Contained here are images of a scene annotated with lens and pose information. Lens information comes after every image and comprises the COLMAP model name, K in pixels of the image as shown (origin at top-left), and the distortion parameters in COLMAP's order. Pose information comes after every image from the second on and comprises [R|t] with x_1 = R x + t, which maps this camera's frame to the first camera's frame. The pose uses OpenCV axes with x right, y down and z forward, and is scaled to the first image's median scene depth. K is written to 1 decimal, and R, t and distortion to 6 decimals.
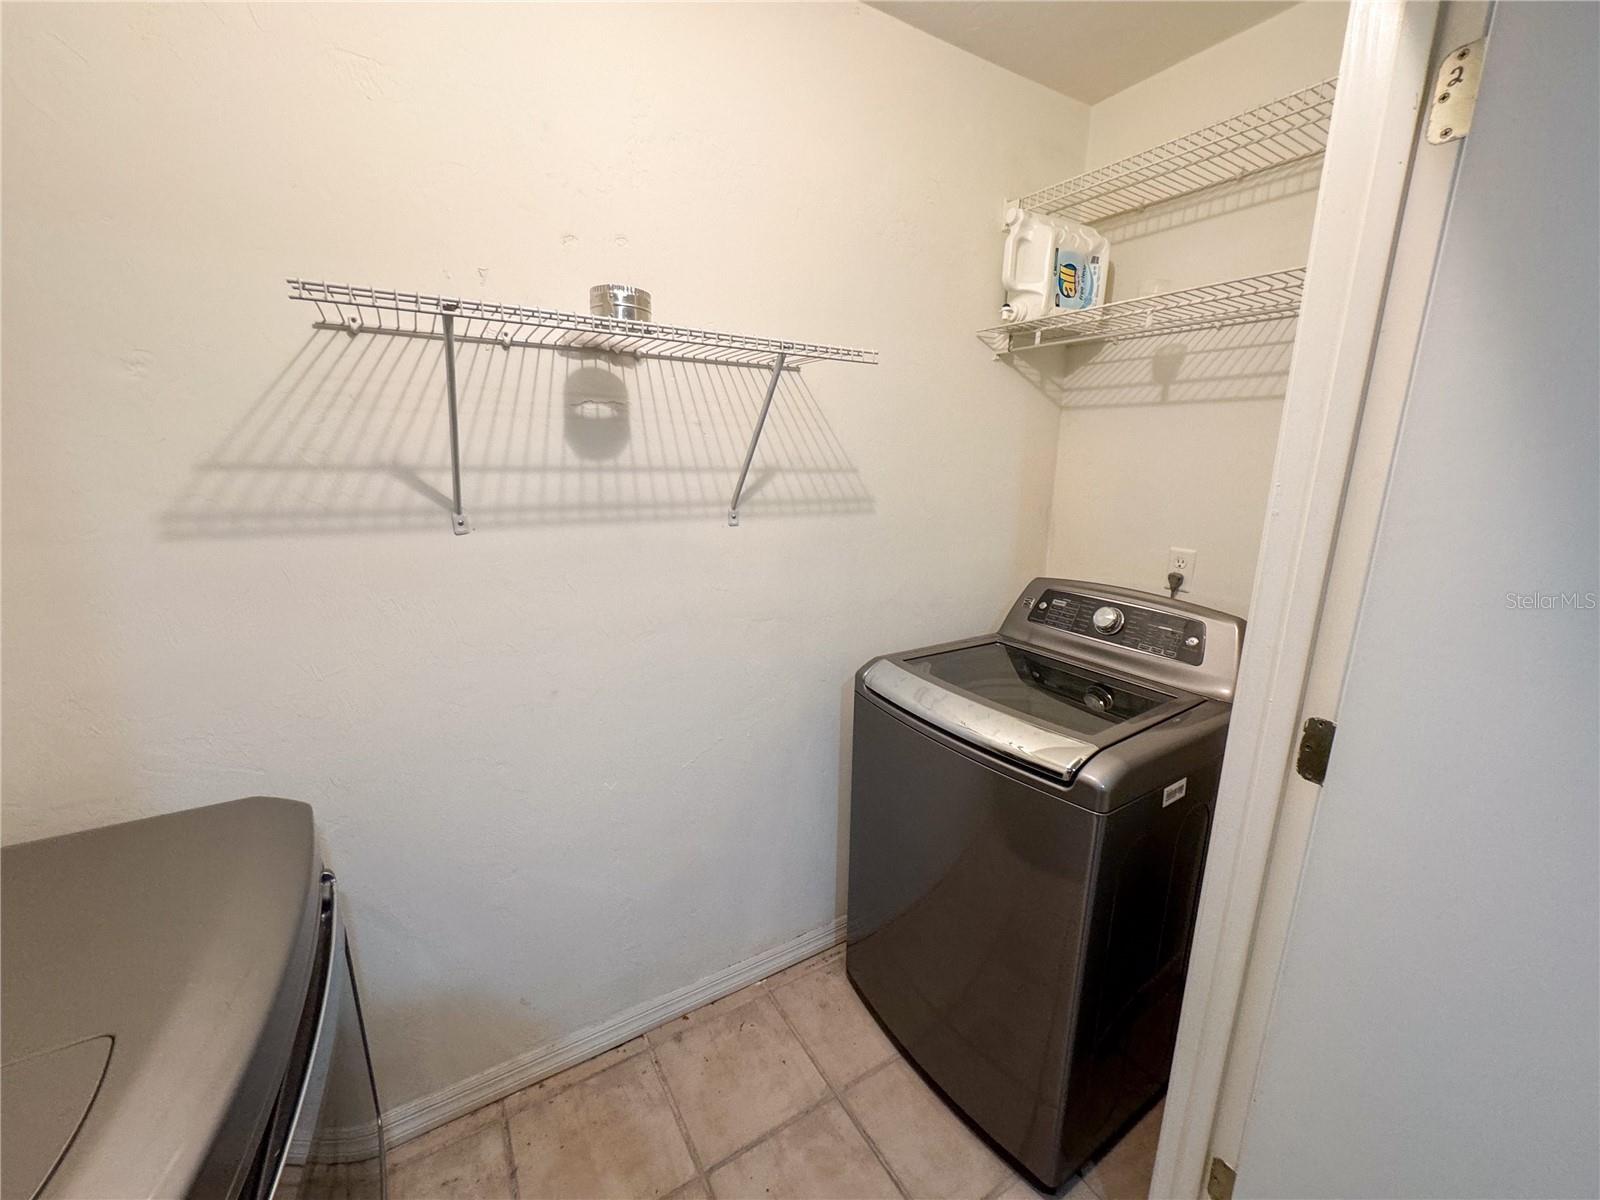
lens RADIAL K [[638.5, 0, 799.7], [0, 638.5, 601.4], [0, 0, 1]] dist [-0.000854, 0.000095]
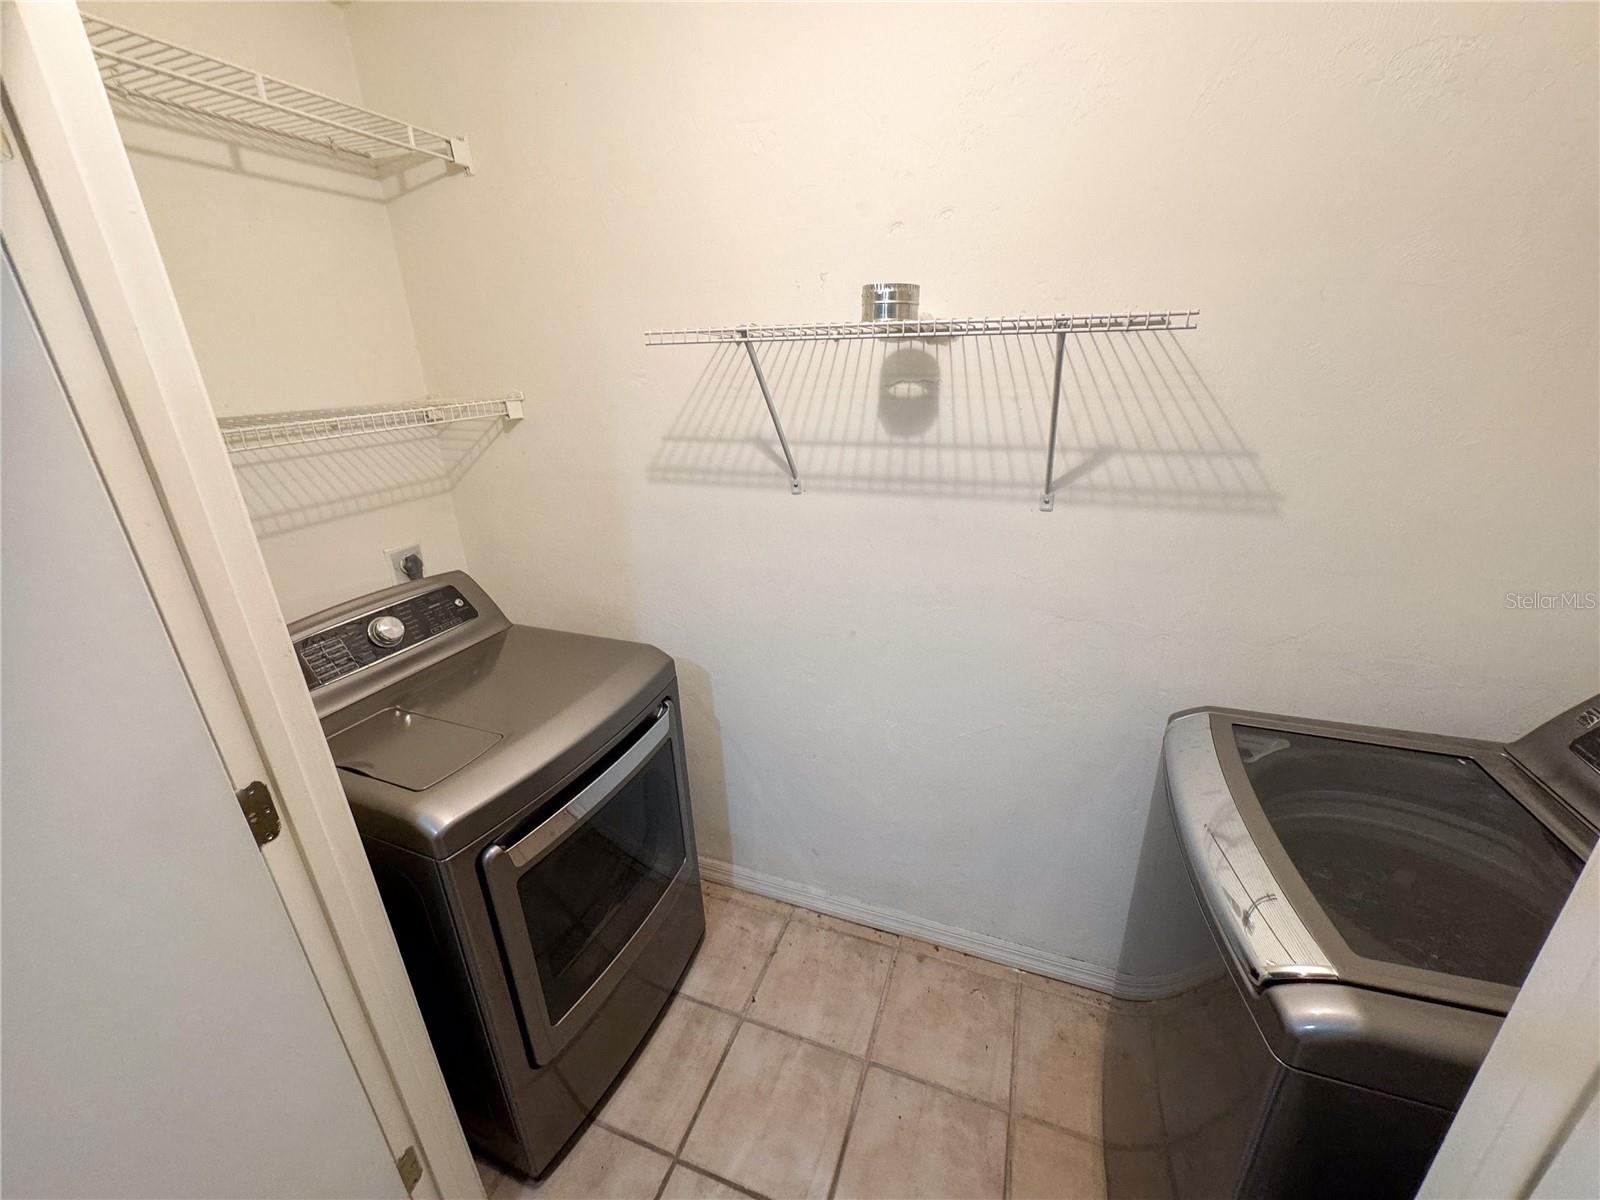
lens RADIAL K [[638.5, 0, 799.7], [0, 638.5, 601.4], [0, 0, 1]] dist [-0.000854, 0.000095]
pose [[0.616314, 0.253016, -0.745748, 0.430809], [-0.143278, 0.967202, 0.209740, -0.149928], [0.774357, -0.022417, 0.632352, 0.177097]]
